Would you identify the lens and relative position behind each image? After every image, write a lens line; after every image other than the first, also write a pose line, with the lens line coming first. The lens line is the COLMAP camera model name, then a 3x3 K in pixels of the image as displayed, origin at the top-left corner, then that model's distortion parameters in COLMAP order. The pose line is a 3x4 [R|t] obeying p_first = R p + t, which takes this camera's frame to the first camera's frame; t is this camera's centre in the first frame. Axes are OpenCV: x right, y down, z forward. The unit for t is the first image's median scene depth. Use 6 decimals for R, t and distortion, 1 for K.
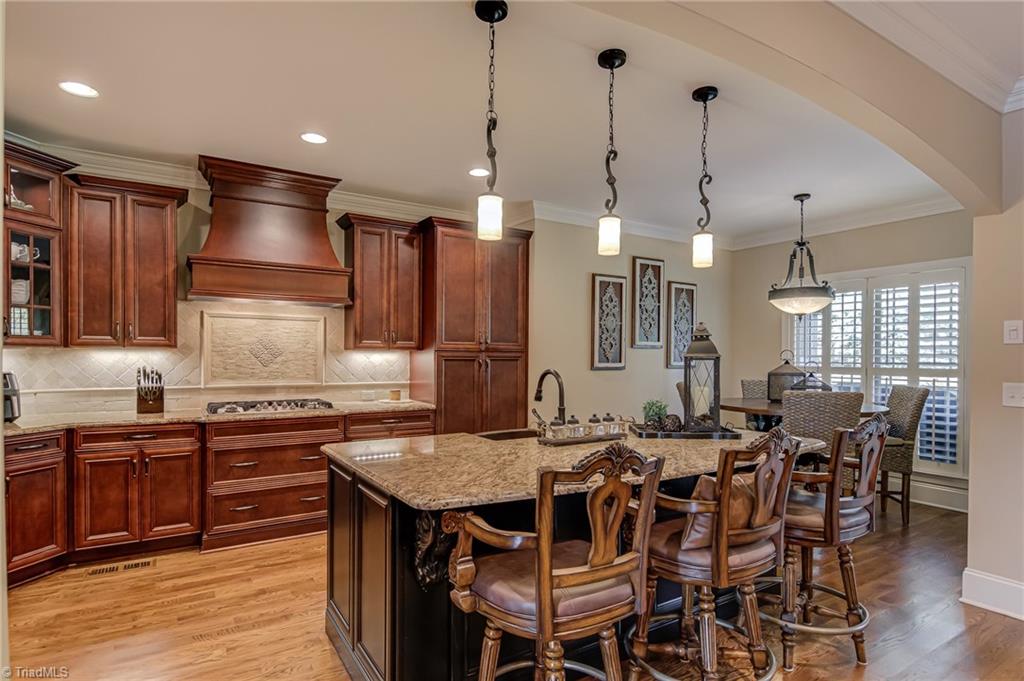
lens RADIAL K [[545.0, 0, 498.0], [0, 545.0, 355.8], [0, 0, 1]] dist [0.007537, -0.009453]
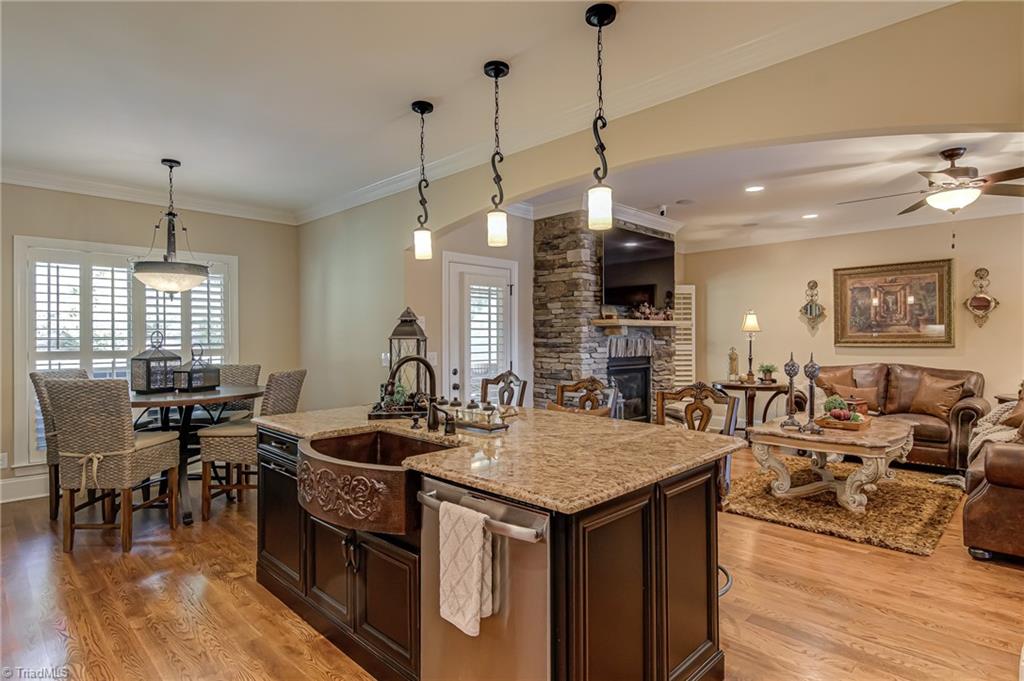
lens RADIAL K [[545.0, 0, 511.5], [0, 545.0, 339.7], [0, 0, 1]] dist [0.007537, -0.009453]
pose [[-0.260500, -0.007971, 0.965441, -0.475153], [0.004199, 0.999947, 0.009389, -0.003287], [-0.965465, 0.006500, -0.260453, 0.699550]]
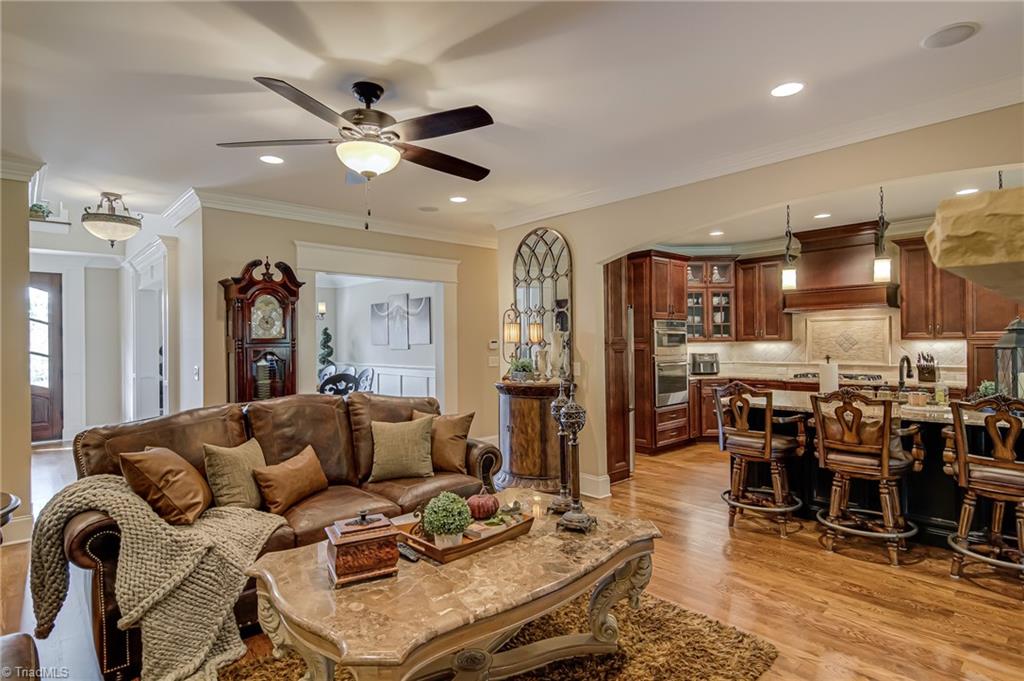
lens RADIAL K [[506.4, 0, 531.7], [0, 506.4, 338.4], [0, 0, 1]] dist [0.008861, -0.005107]
pose [[0.199235, -0.015081, -0.979836, 0.788718], [0.011283, 0.999851, -0.013095, -0.008890], [0.979887, -0.008446, 0.199375, -0.142563]]
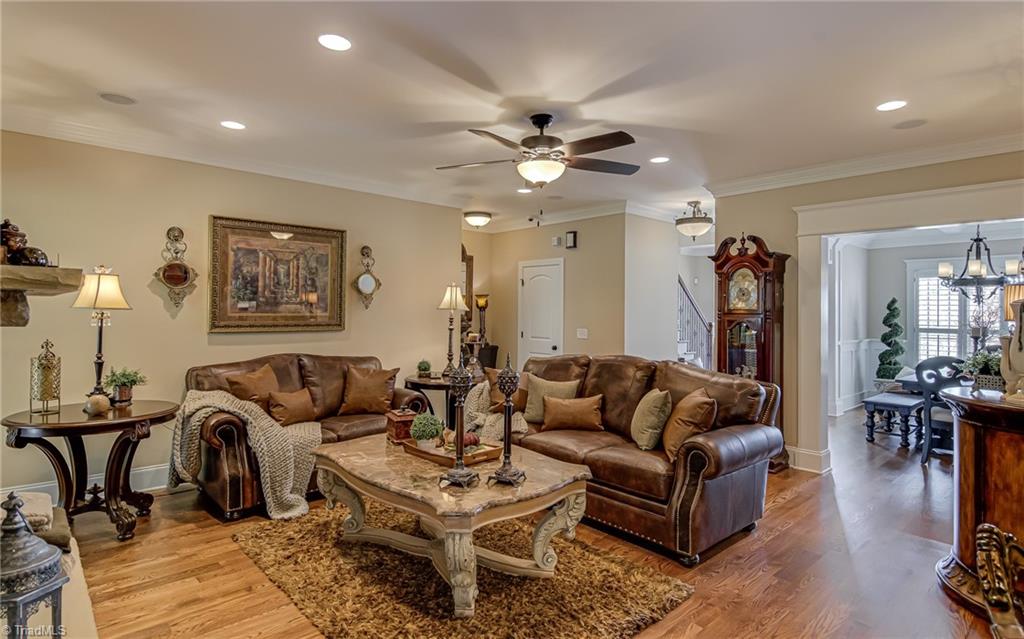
lens RADIAL K [[541.1, 0, 526.8], [0, 541.1, 303.4], [0, 0, 1]] dist [0.011475, 0.000009]
pose [[-0.975524, -0.020182, -0.218966, 0.398589], [-0.017050, 0.999724, -0.016184, -0.014316], [0.219232, -0.012055, -0.975598, 0.536155]]
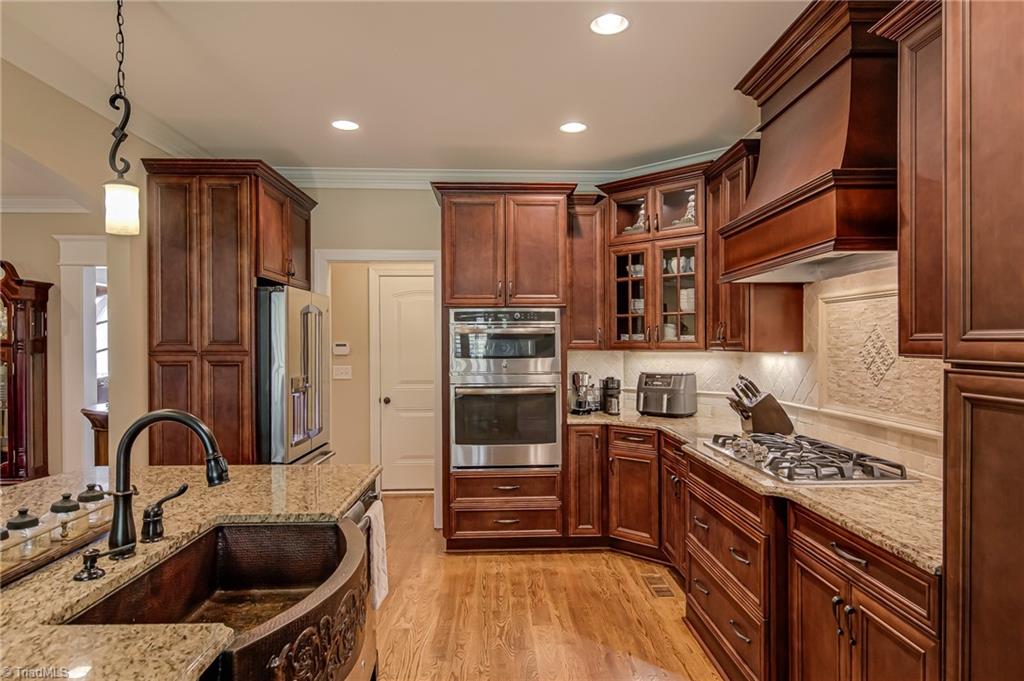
lens RADIAL K [[599.8, 0, 519.0], [0, 599.8, 346.6], [0, 0, 1]] dist [0.013074, -0.012231]
pose [[-0.472857, -0.002502, -0.881135, 0.256833], [-0.004574, 0.999989, -0.000385, -0.017211], [0.881127, 0.003848, -0.472864, 0.969755]]
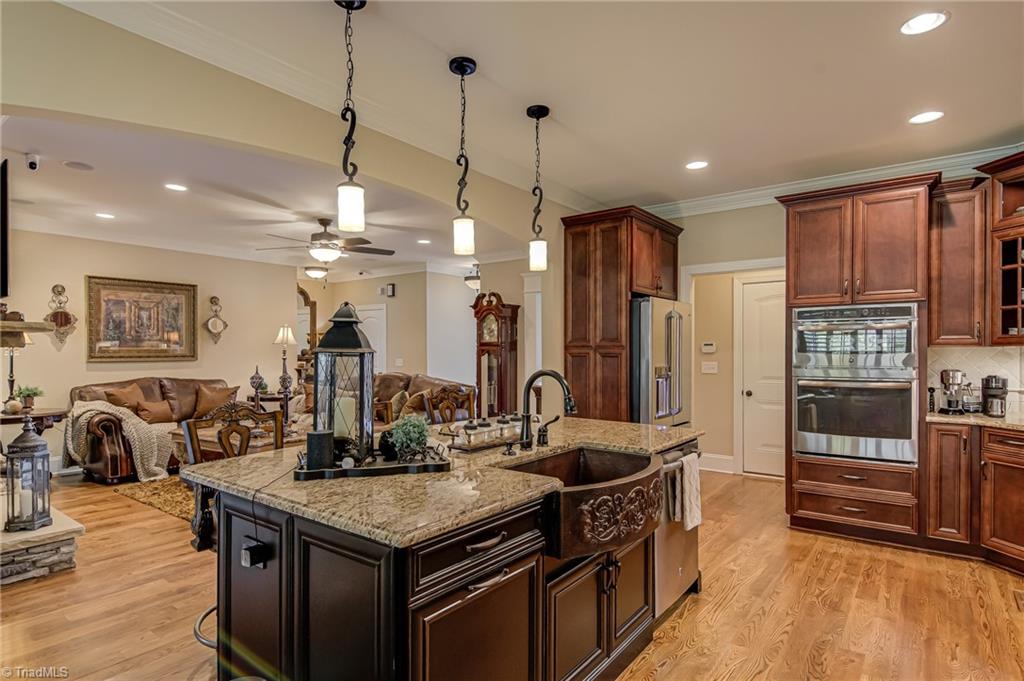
lens RADIAL K [[545.0, 0, 522.2], [0, 545.0, 353.7], [0, 0, 1]] dist [0.007537, -0.009453]
pose [[-0.919818, -0.003829, -0.392328, 0.283417], [-0.006141, 0.999970, 0.004638, -0.000165], [0.392298, 0.006675, -0.919814, 1.110369]]
